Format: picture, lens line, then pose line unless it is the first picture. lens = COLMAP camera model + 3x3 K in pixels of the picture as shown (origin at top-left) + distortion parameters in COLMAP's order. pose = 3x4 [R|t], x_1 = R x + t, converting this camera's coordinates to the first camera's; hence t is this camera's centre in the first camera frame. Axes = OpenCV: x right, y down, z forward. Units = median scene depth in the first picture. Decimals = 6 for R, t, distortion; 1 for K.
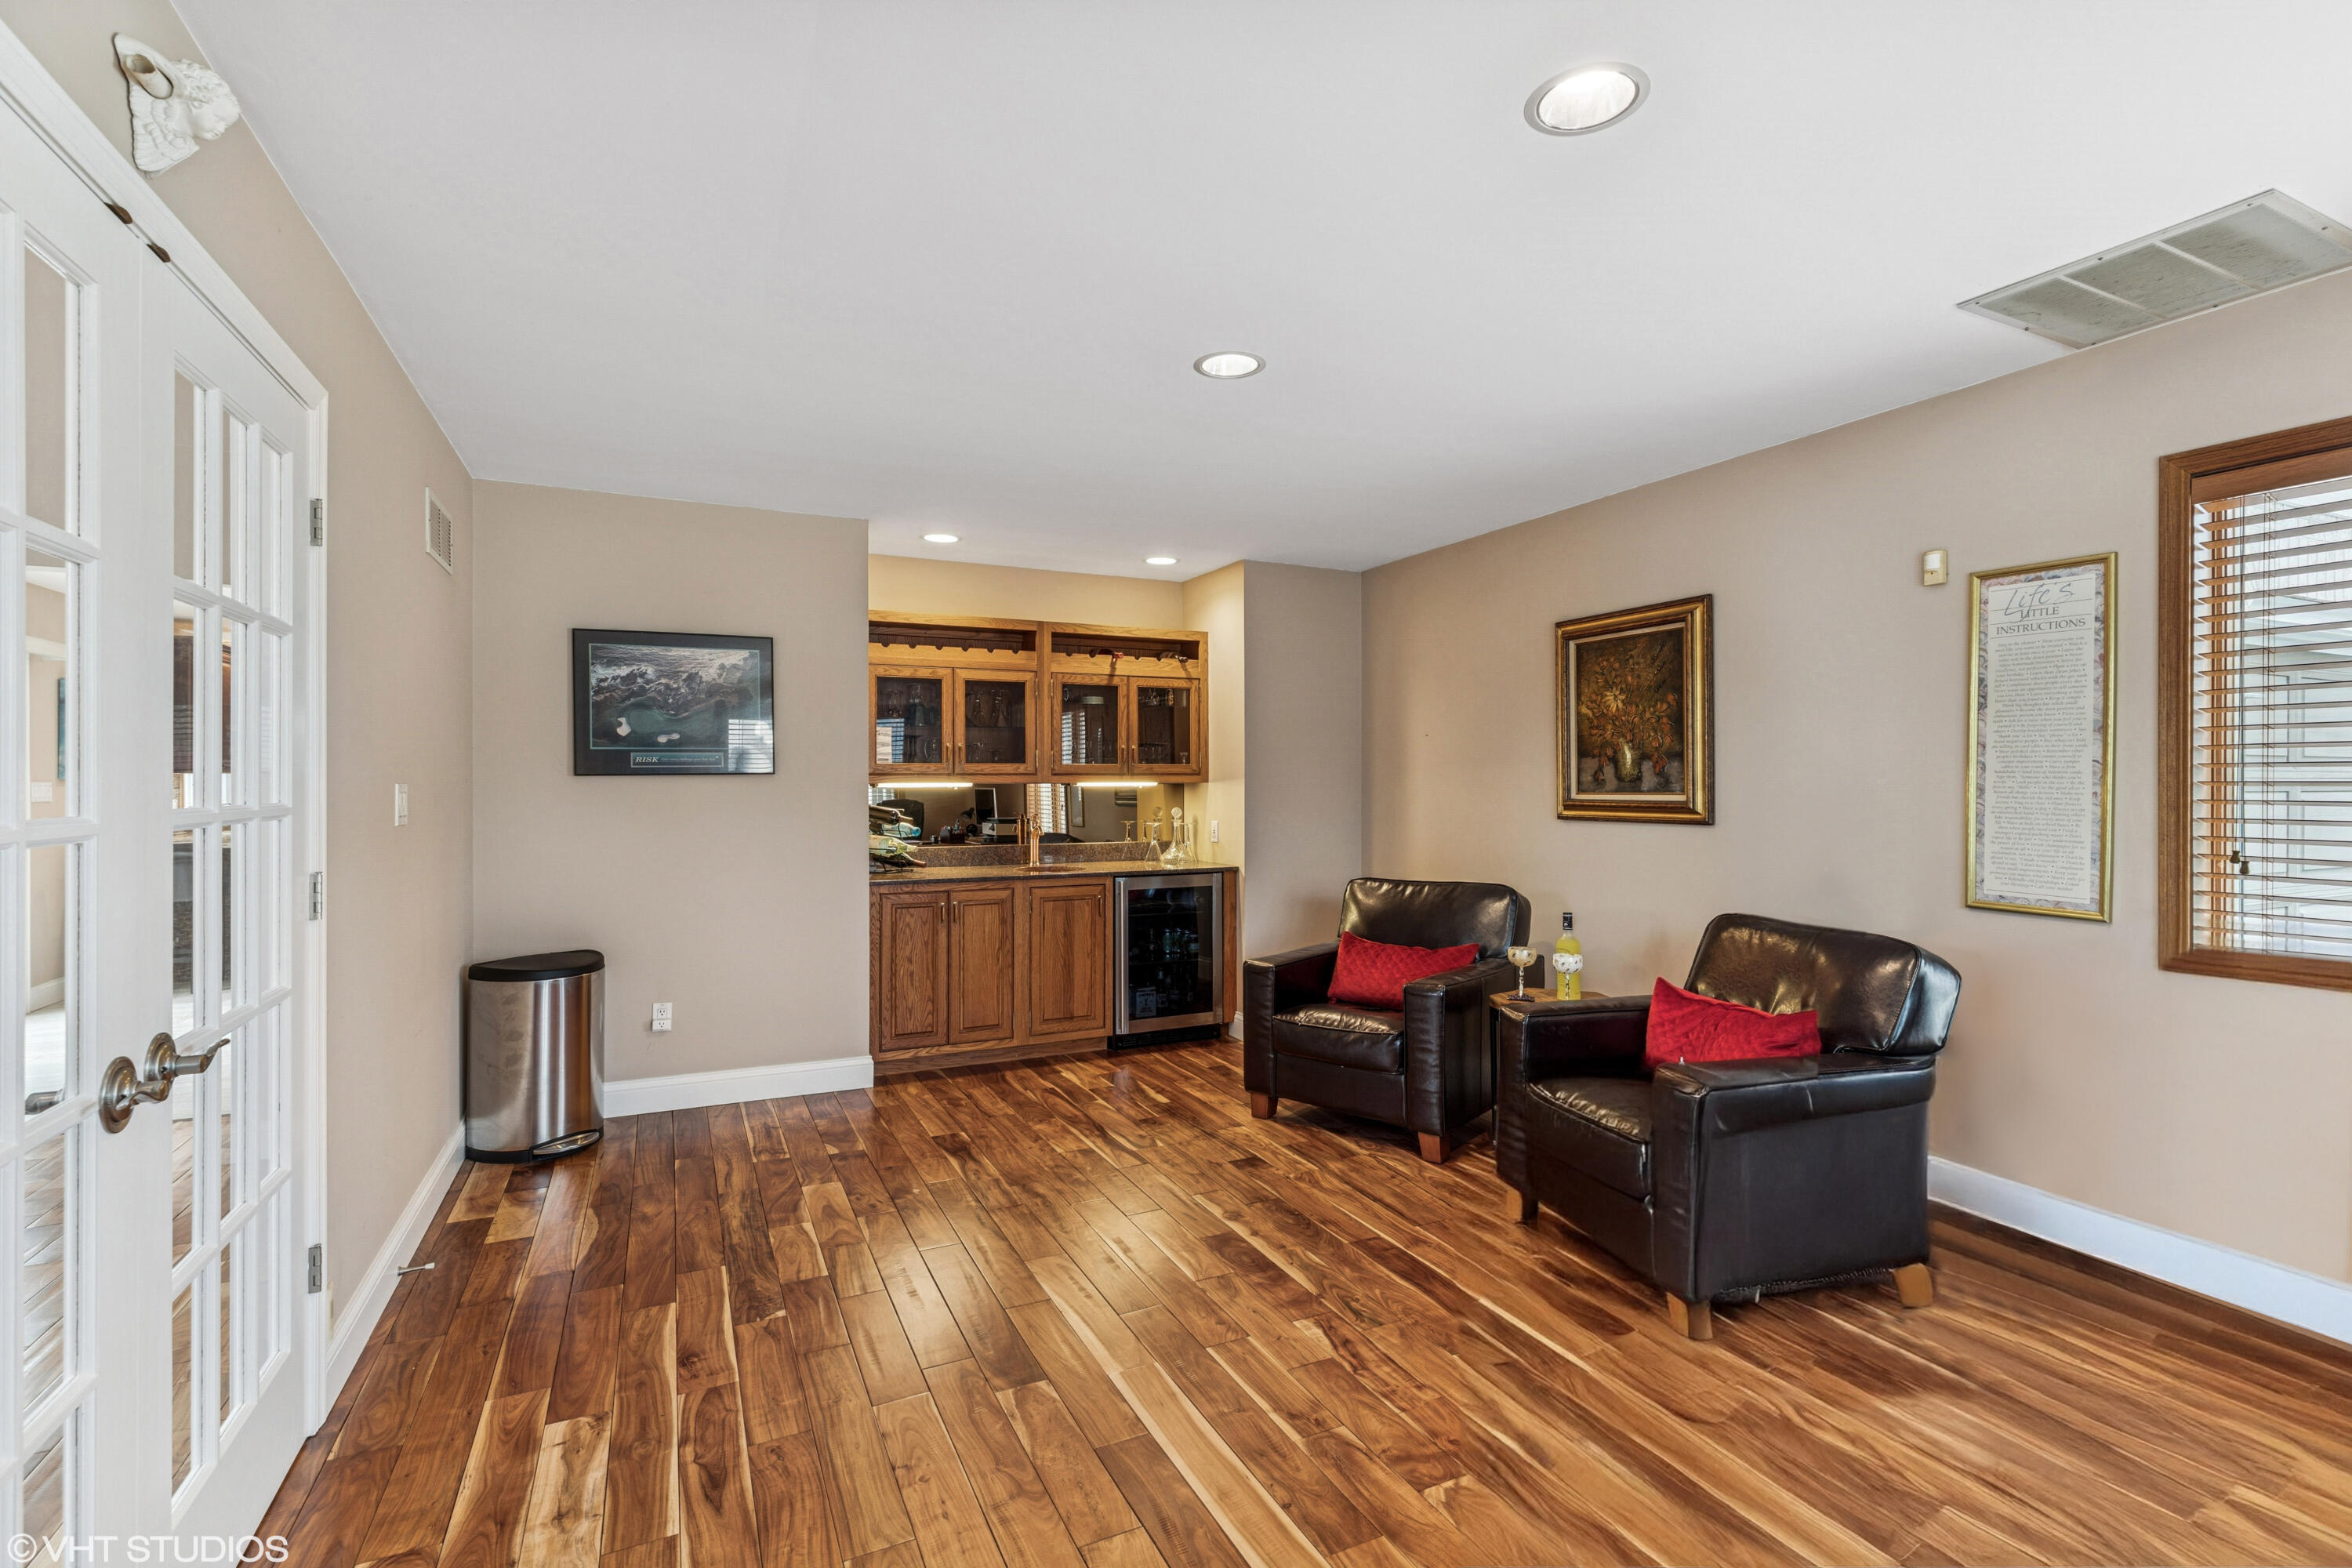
lens RADIAL K [[1069.9, 0, 1203.9], [0, 1069.9, 783.8], [0, 0, 1]] dist [0.011507, -0.000654]
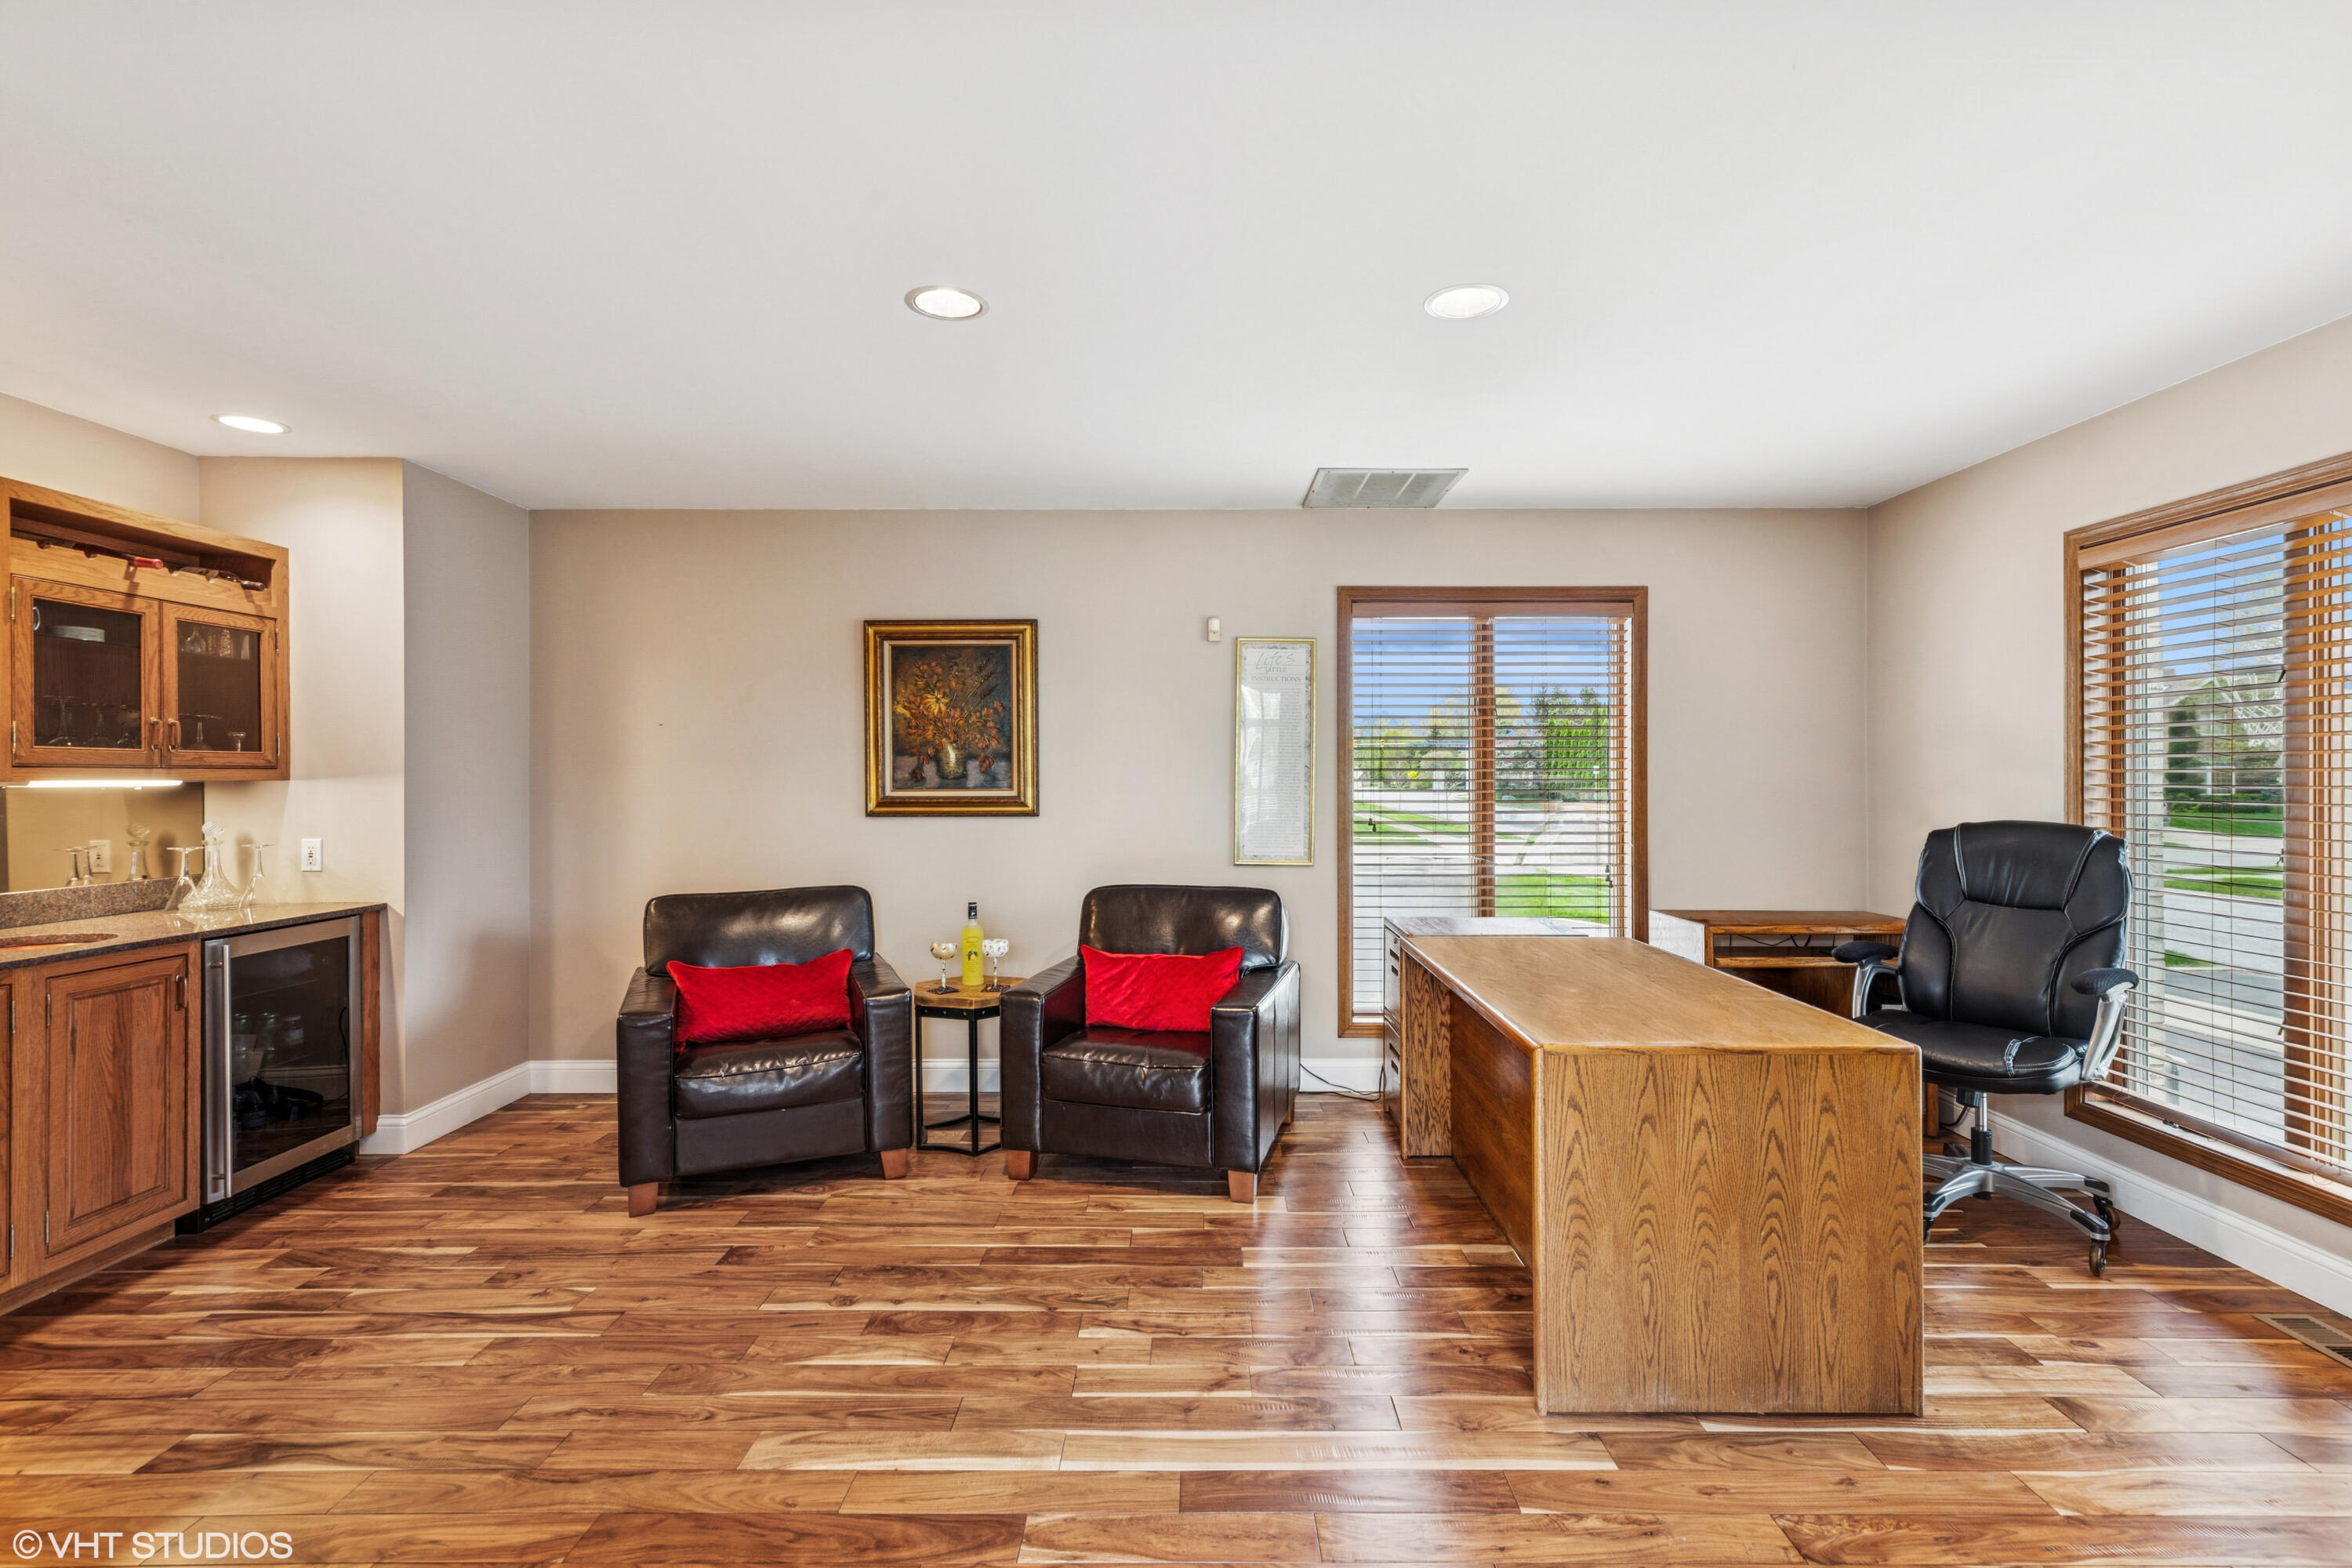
lens RADIAL K [[1069.9, 0, 1206.4], [0, 1069.9, 780.7], [0, 0, 1]] dist [0.011507, -0.000654]
pose [[0.445104, -0.001693, 0.895477, -0.441765], [0.001322, 0.999998, 0.001234, -0.001496], [-0.895478, 0.000635, 0.445105, 0.278928]]
